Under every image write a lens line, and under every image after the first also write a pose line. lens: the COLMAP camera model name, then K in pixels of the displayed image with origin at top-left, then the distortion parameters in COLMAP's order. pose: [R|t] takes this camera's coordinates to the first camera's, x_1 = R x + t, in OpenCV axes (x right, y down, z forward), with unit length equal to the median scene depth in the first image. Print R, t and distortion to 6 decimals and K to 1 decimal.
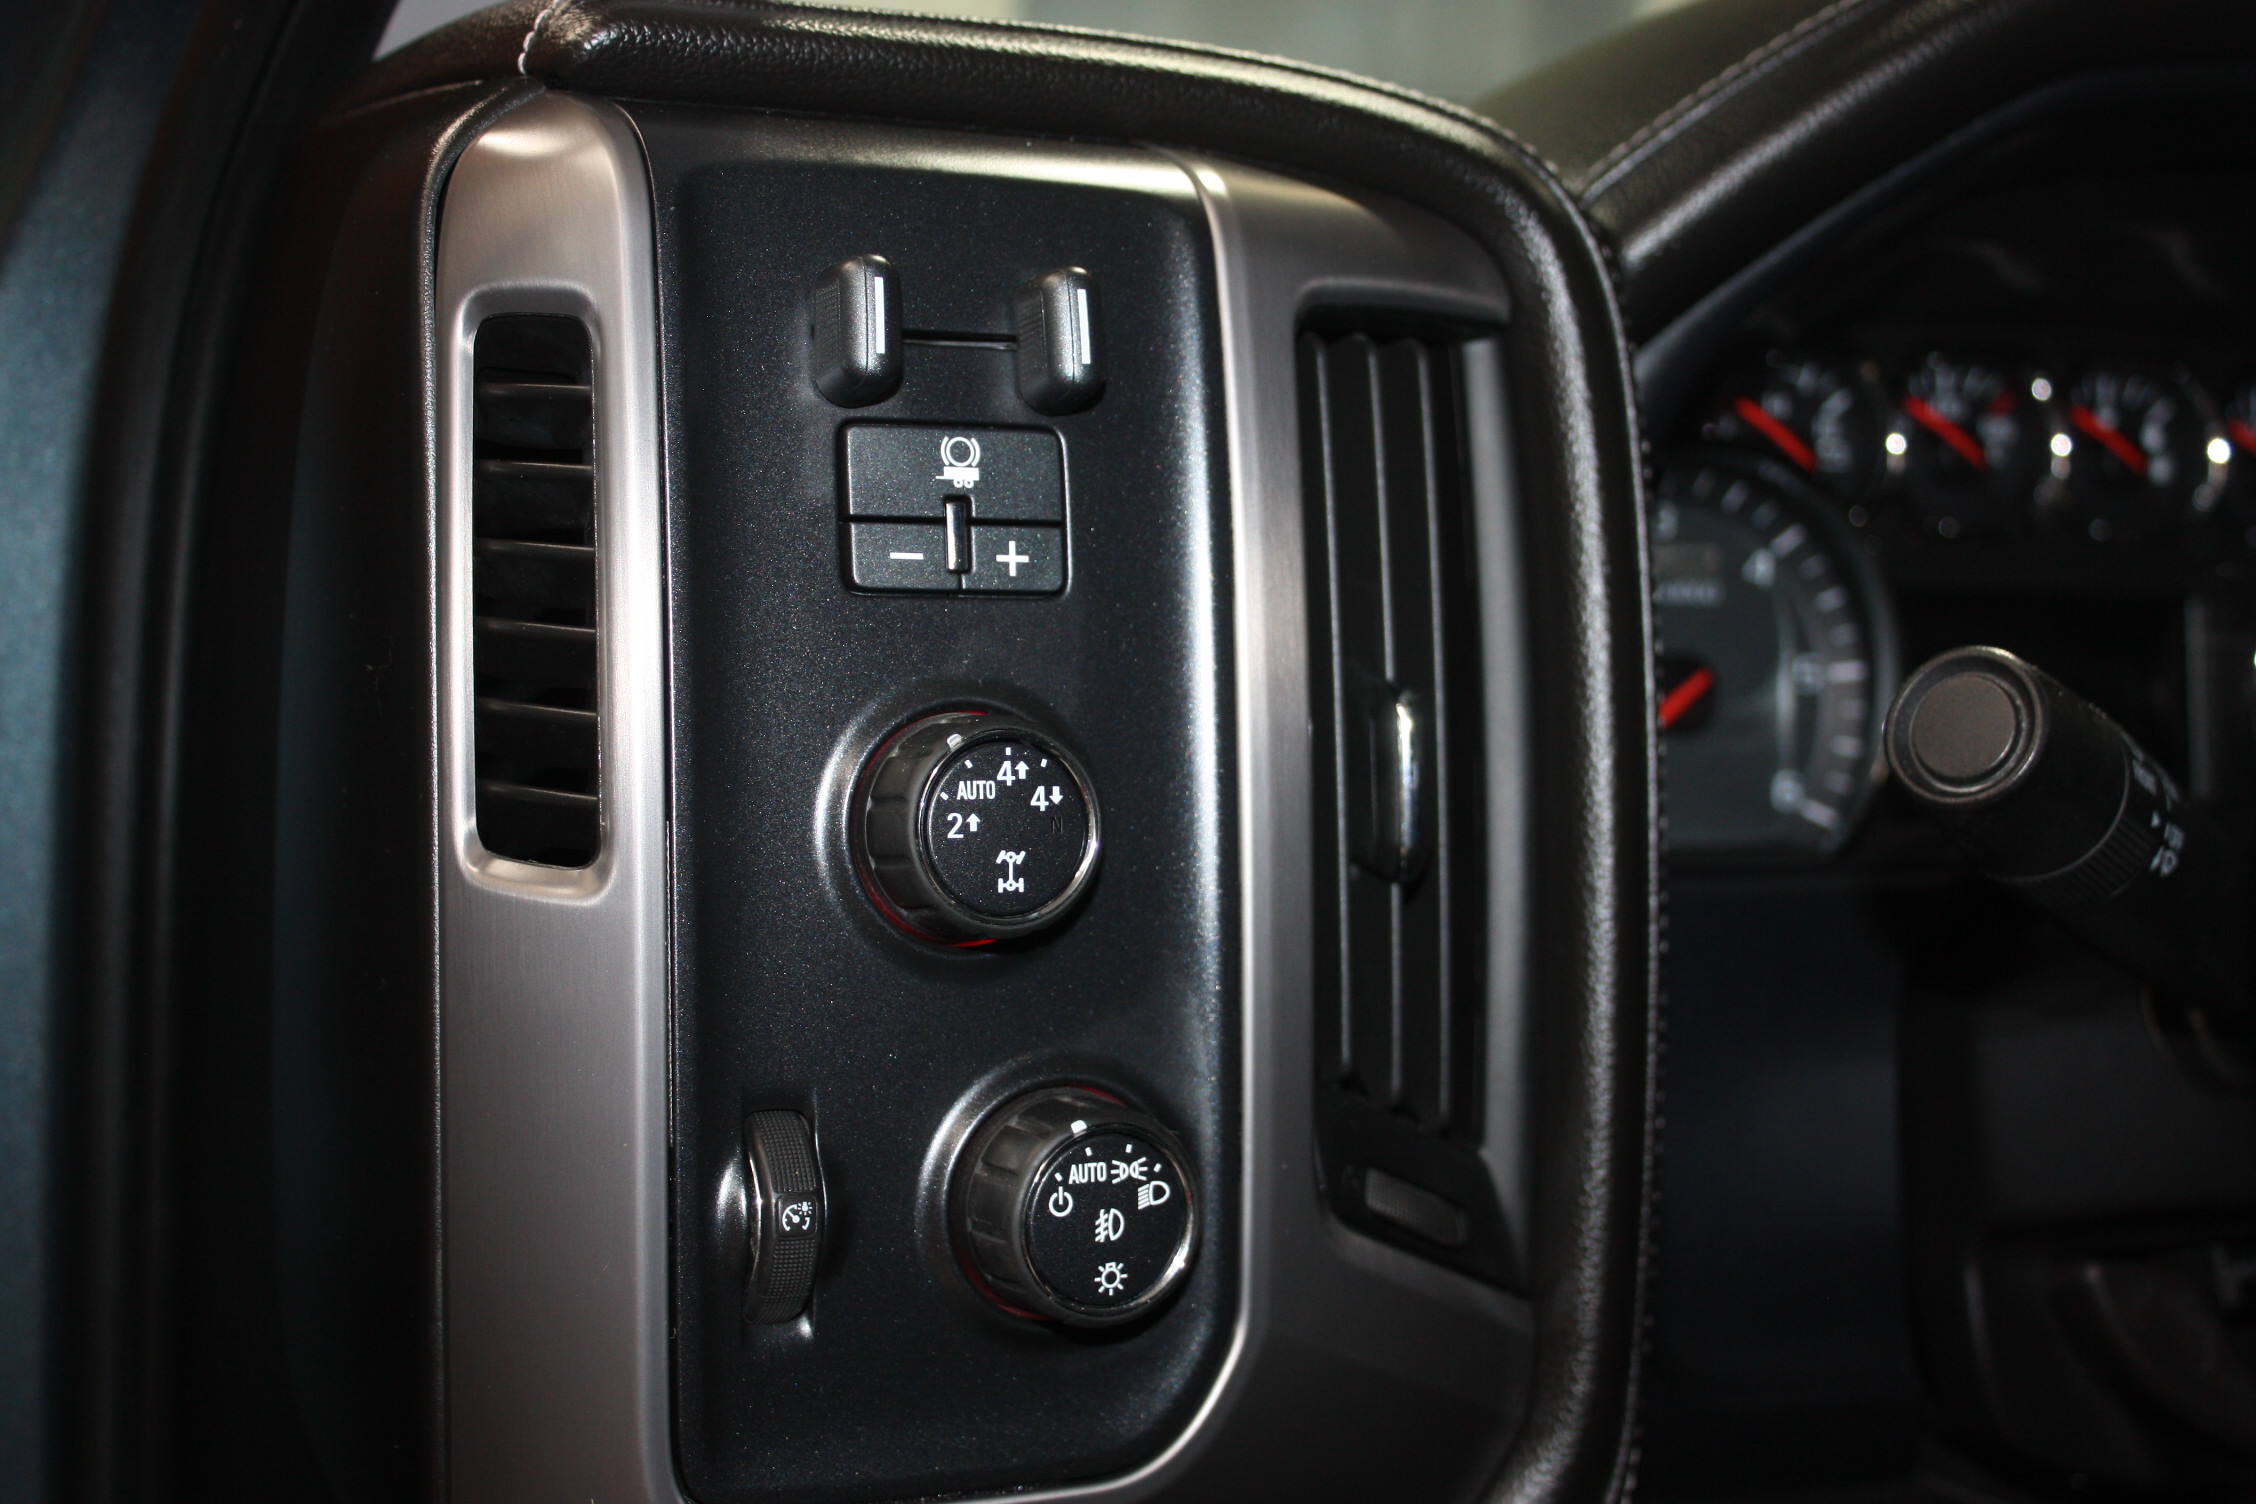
lens RADIAL K [[3528.4, 0, 1128.0], [0, 3528.4, 752.0], [0, 0, 1]] dist [-0.002527, 0.031217]
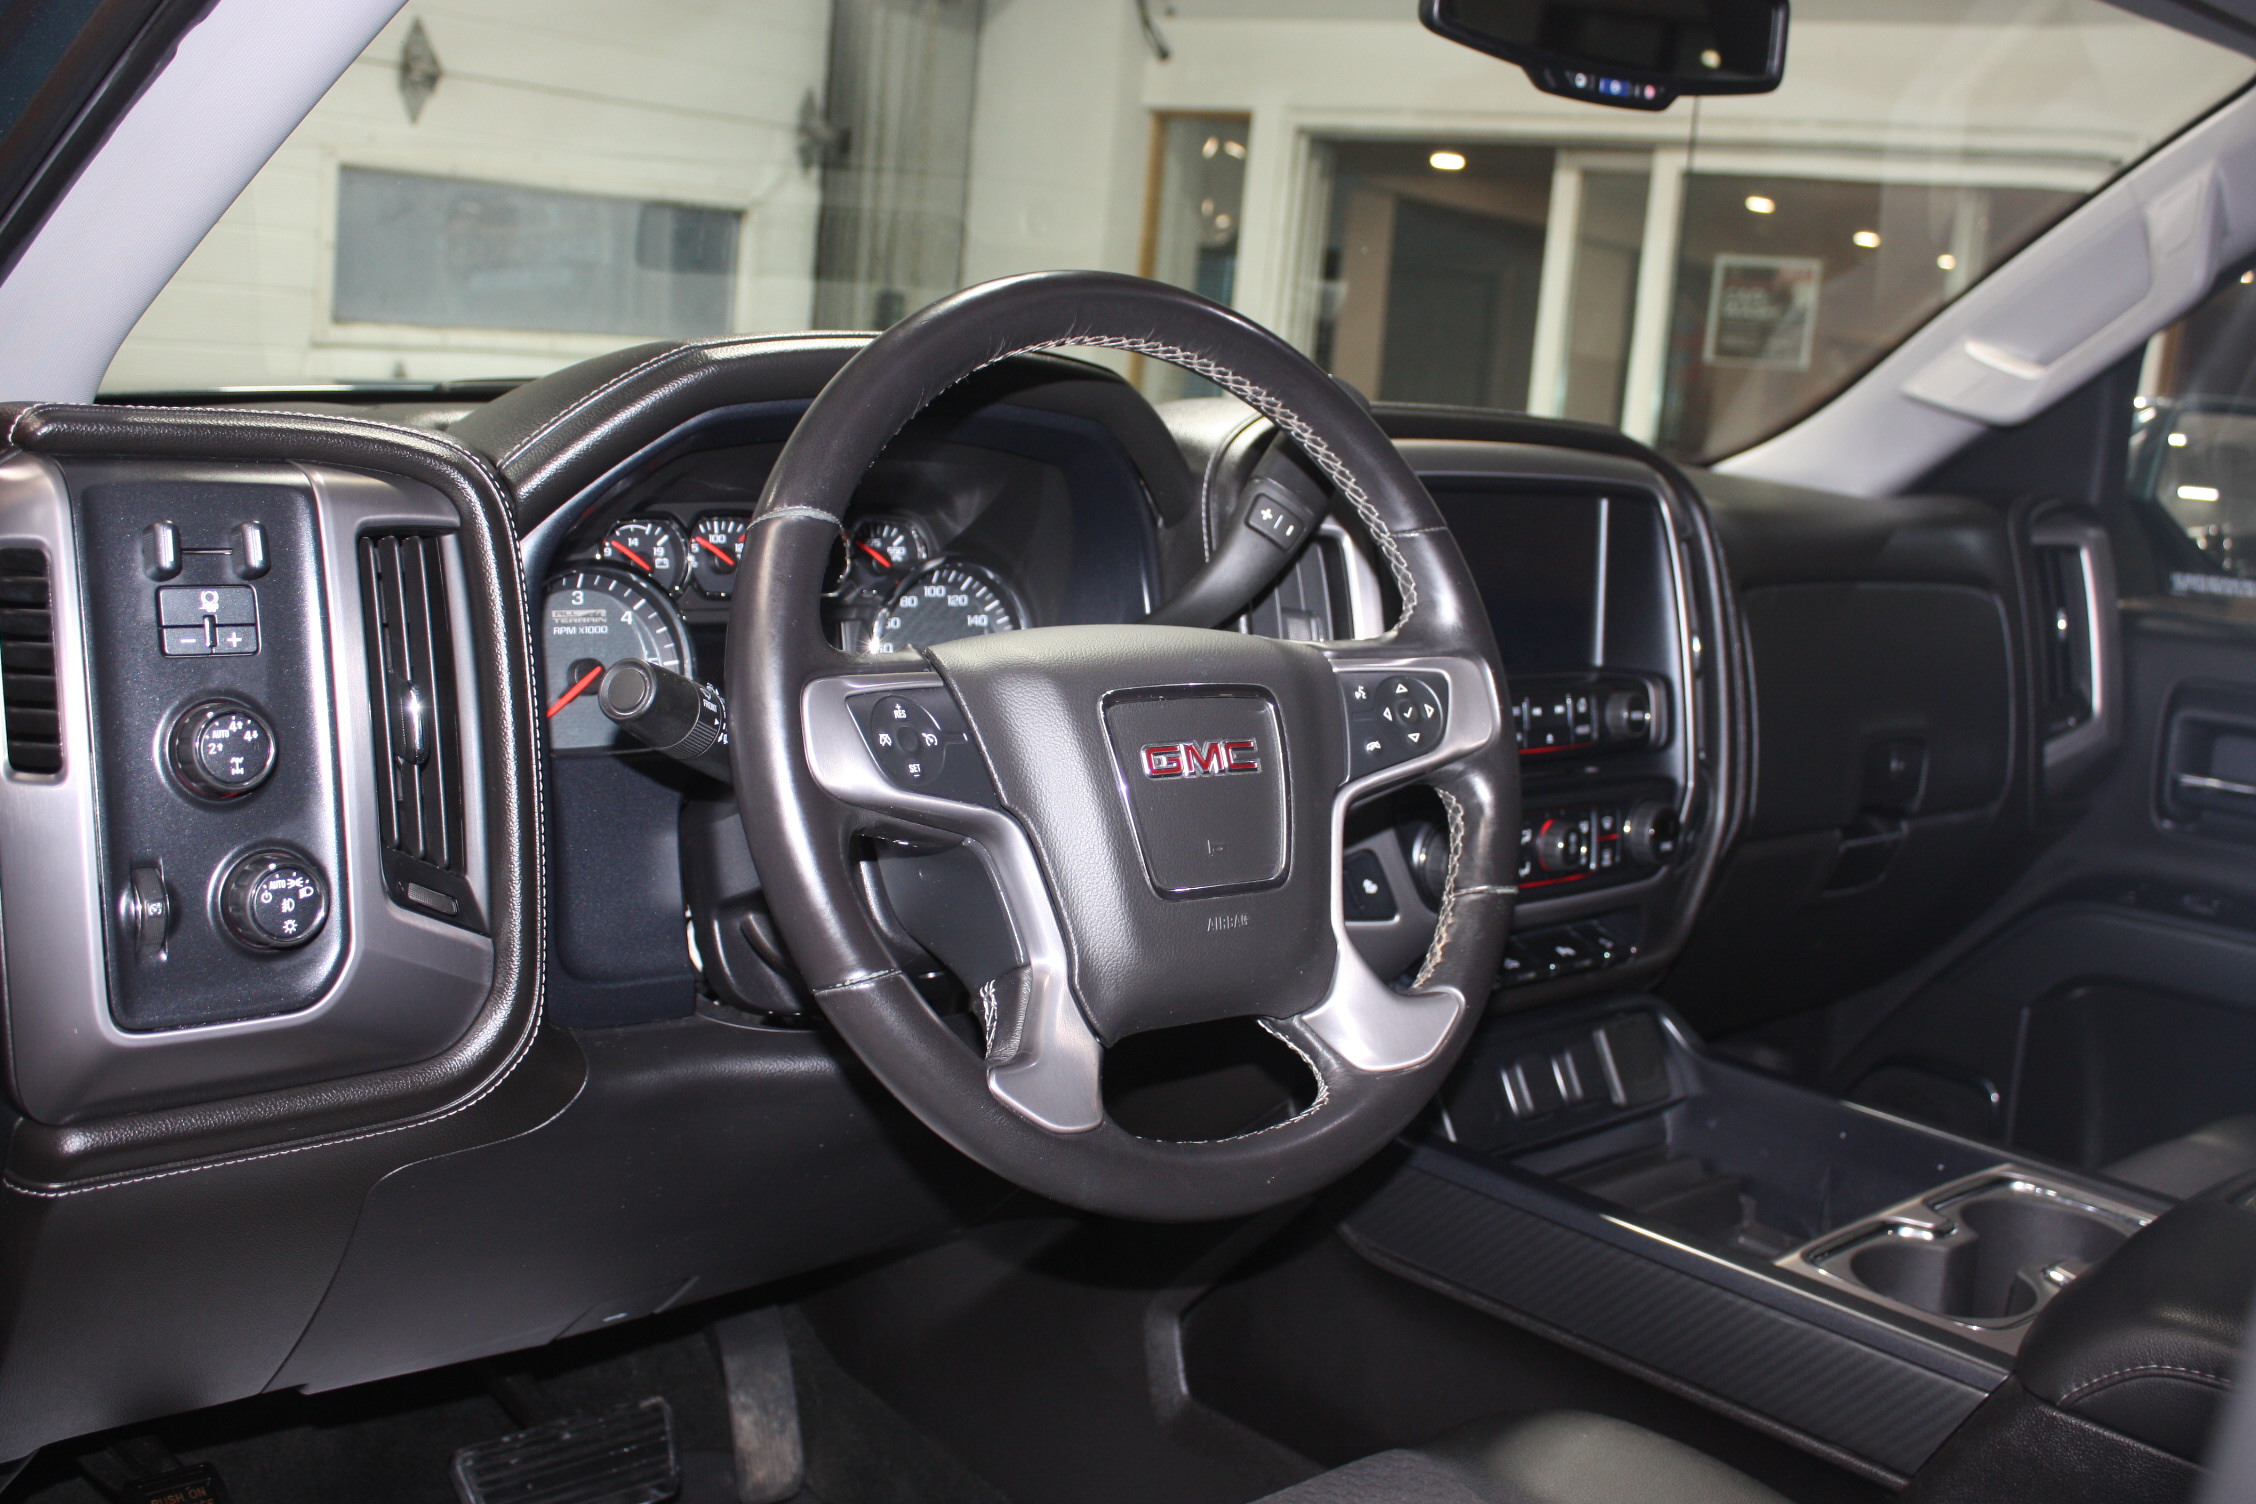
lens RADIAL K [[2396.9, 0, 1129.1], [0, 2396.9, 716.1], [0, 0, 1]] dist [-0.025710, -0.027762]
pose [[0.962357, -0.050411, 0.267071, 0.121110], [0.048815, 0.998728, 0.012615, 0.007879], [-0.267368, 0.000897, 0.963594, -0.776516]]
